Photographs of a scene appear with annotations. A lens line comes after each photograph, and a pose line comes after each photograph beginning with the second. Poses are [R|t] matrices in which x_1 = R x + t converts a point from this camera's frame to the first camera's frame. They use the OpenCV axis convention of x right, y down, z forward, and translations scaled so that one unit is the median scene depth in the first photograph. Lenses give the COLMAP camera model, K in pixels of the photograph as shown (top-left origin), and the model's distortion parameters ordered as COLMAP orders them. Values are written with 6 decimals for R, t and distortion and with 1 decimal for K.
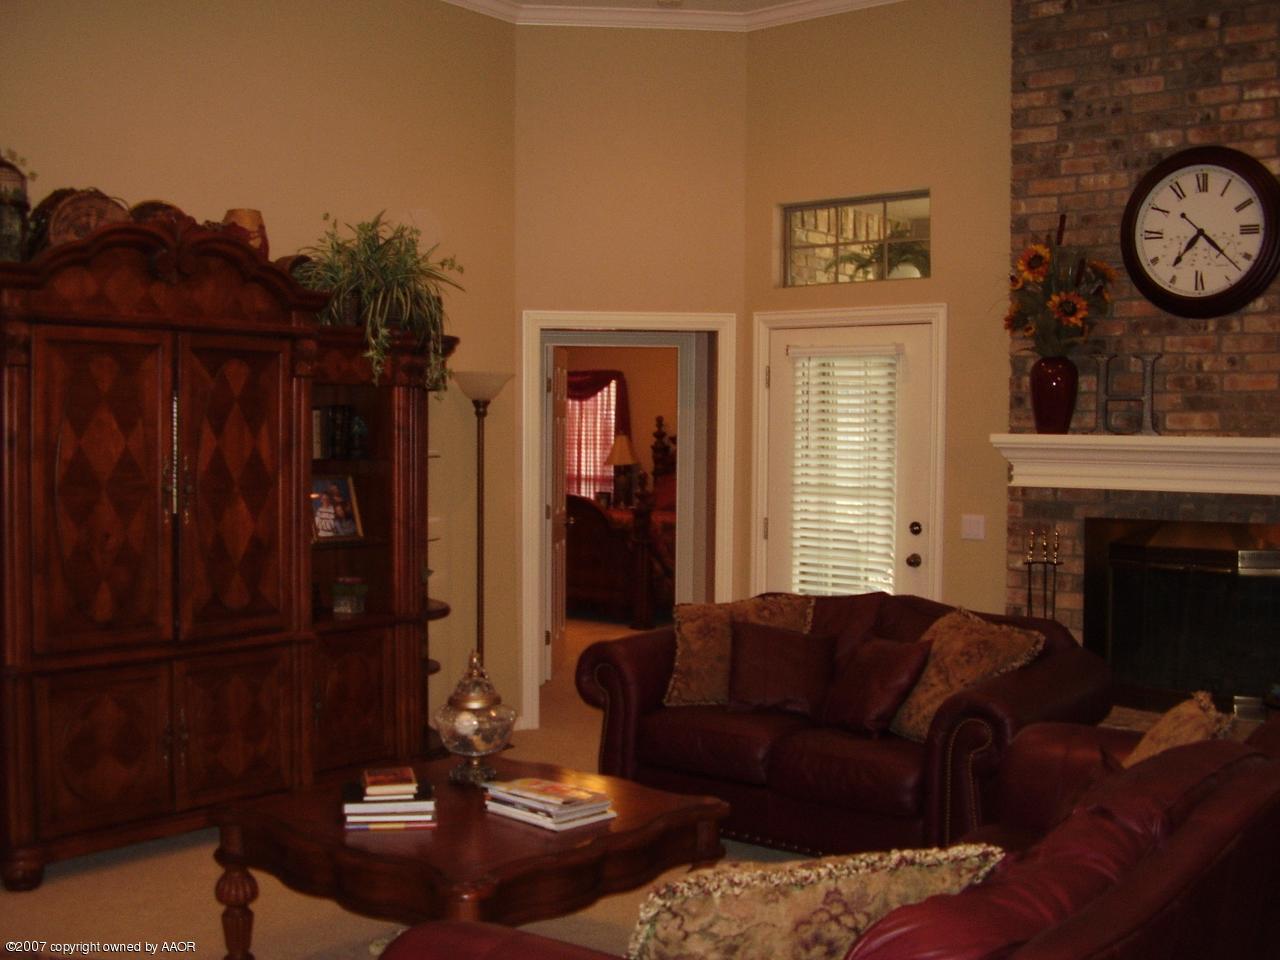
lens RADIAL K [[1418.1, 0, 639.4], [0, 1418.1, 483.7], [0, 0, 1]] dist [-0.115191, 0.000000]
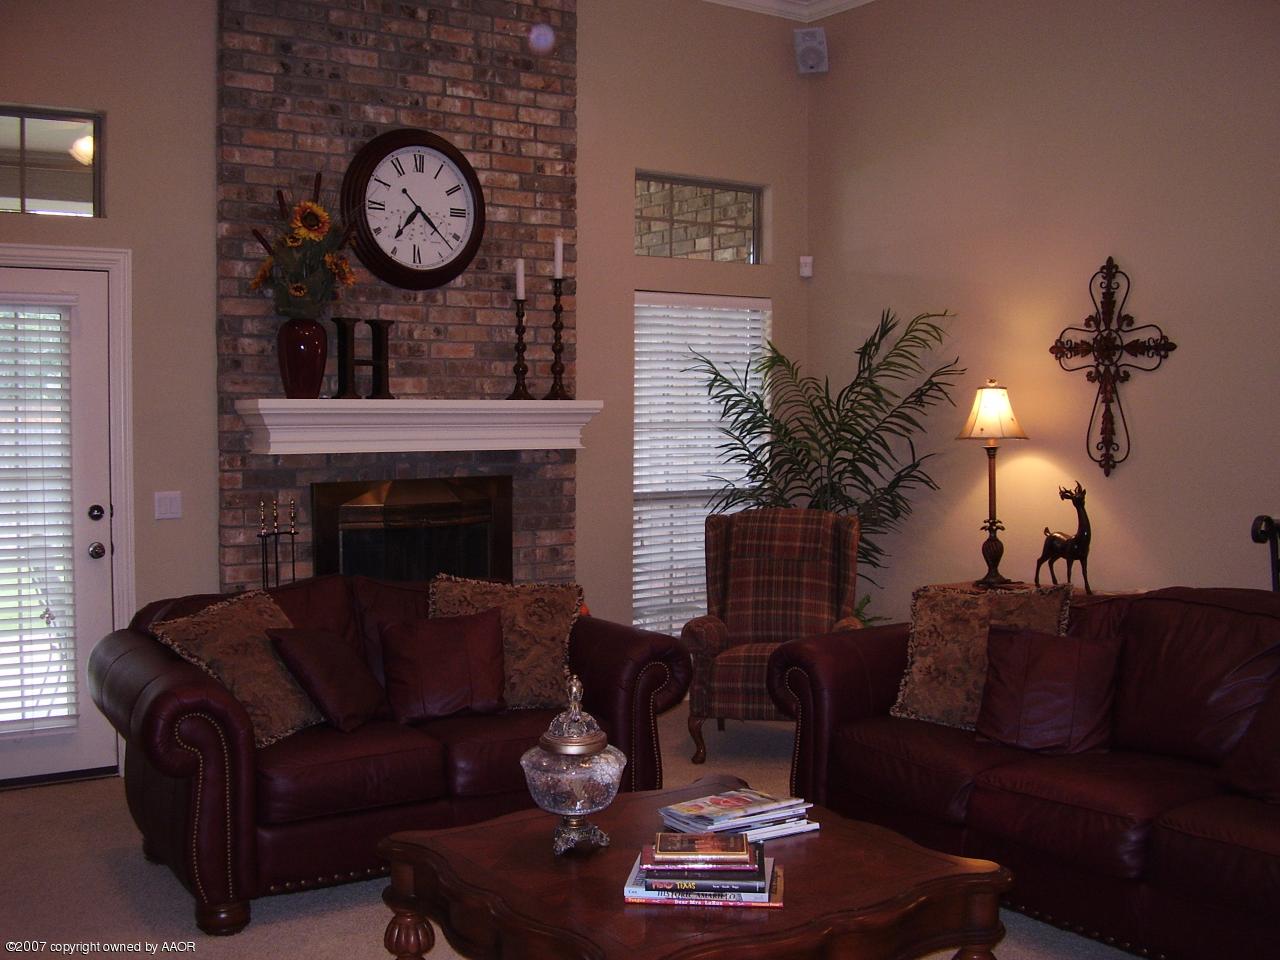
lens RADIAL K [[1418.1, 0, 634.0], [0, 1418.1, 480.1], [0, 0, 1]] dist [-0.115191, 0.000000]
pose [[0.277134, -0.058722, 0.959035, -0.591429], [0.039929, 0.997972, 0.049568, -0.019090], [-0.960001, 0.024557, 0.278917, 0.525998]]
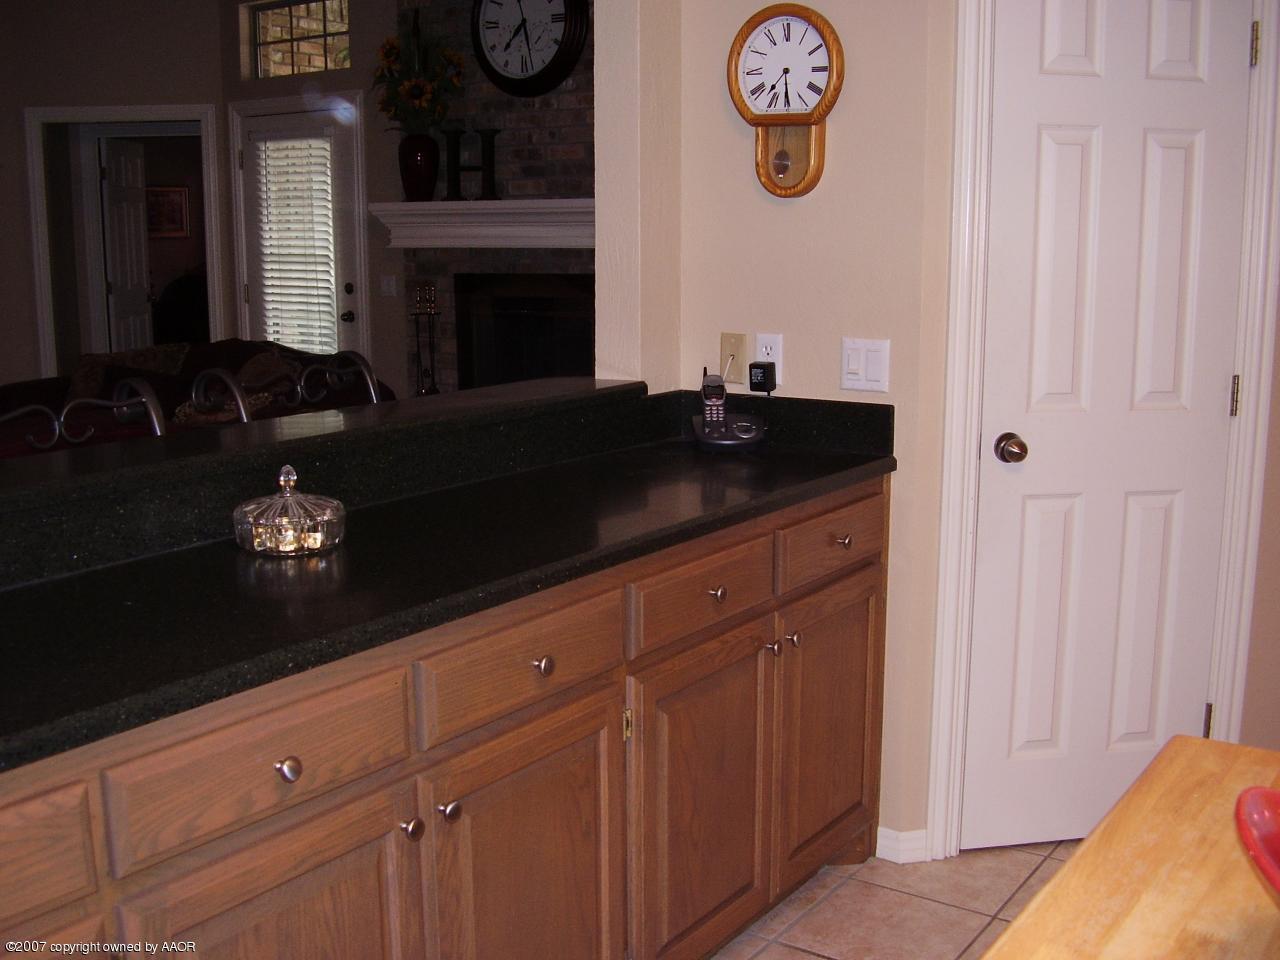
lens RADIAL K [[1418.1, 0, 636.5], [0, 1418.1, 478.8], [0, 0, 1]] dist [-0.115191, 0.000000]
pose [[0.996616, -0.032905, 0.075323, 0.387832], [0.021813, 0.989393, 0.143615, 0.028752], [-0.079250, -0.141486, 0.986763, -0.203296]]
